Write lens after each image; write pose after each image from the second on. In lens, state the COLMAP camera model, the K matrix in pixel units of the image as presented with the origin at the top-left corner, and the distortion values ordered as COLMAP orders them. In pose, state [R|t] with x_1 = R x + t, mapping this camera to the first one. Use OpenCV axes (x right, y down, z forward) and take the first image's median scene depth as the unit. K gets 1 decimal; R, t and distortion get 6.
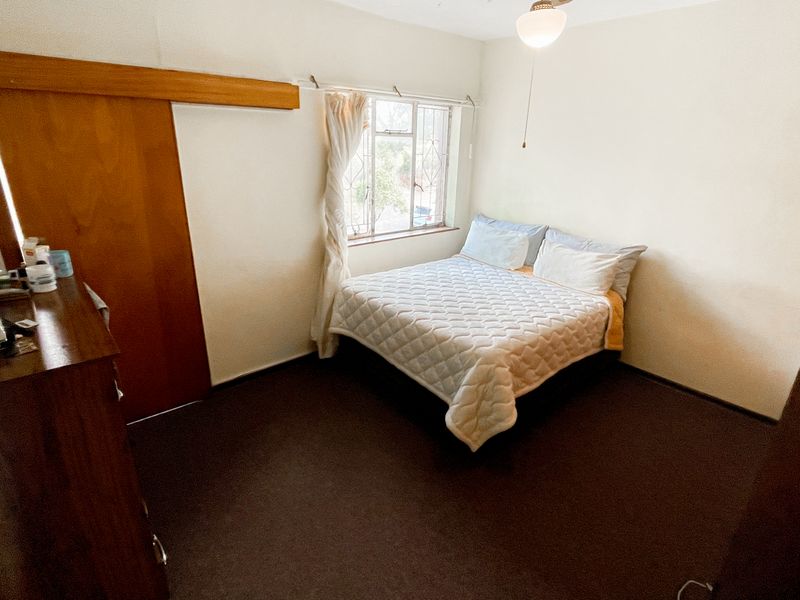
lens RADIAL K [[435.1, 0, 400.0], [0, 435.1, 300.0], [0, 0, 1]] dist [0.002093, 0.000144]
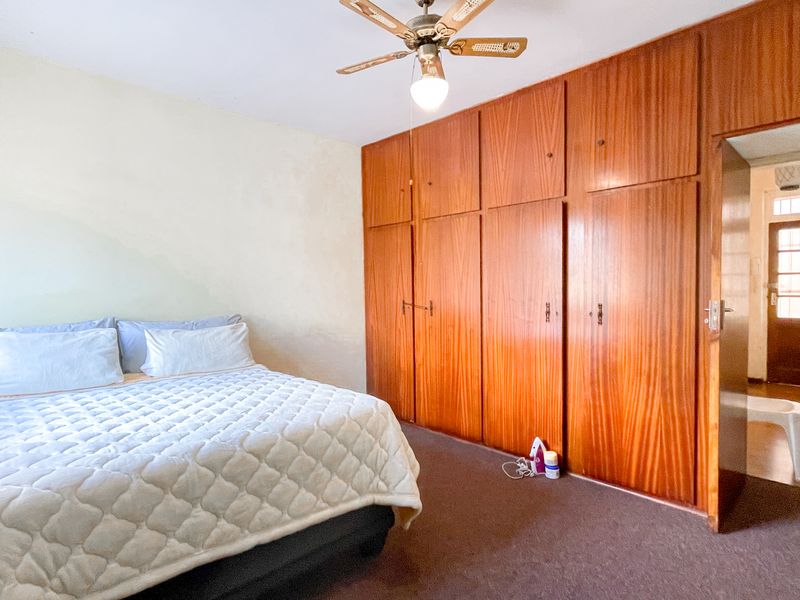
lens RADIAL K [[435.1, 0, 400.0], [0, 435.1, 300.0], [0, 0, 1]] dist [0.002093, 0.000144]
pose [[-0.077509, -0.045938, 0.995933, -0.549121], [0.350733, 0.933828, 0.070370, -0.106732], [-0.933262, 0.354761, -0.056268, 0.772725]]
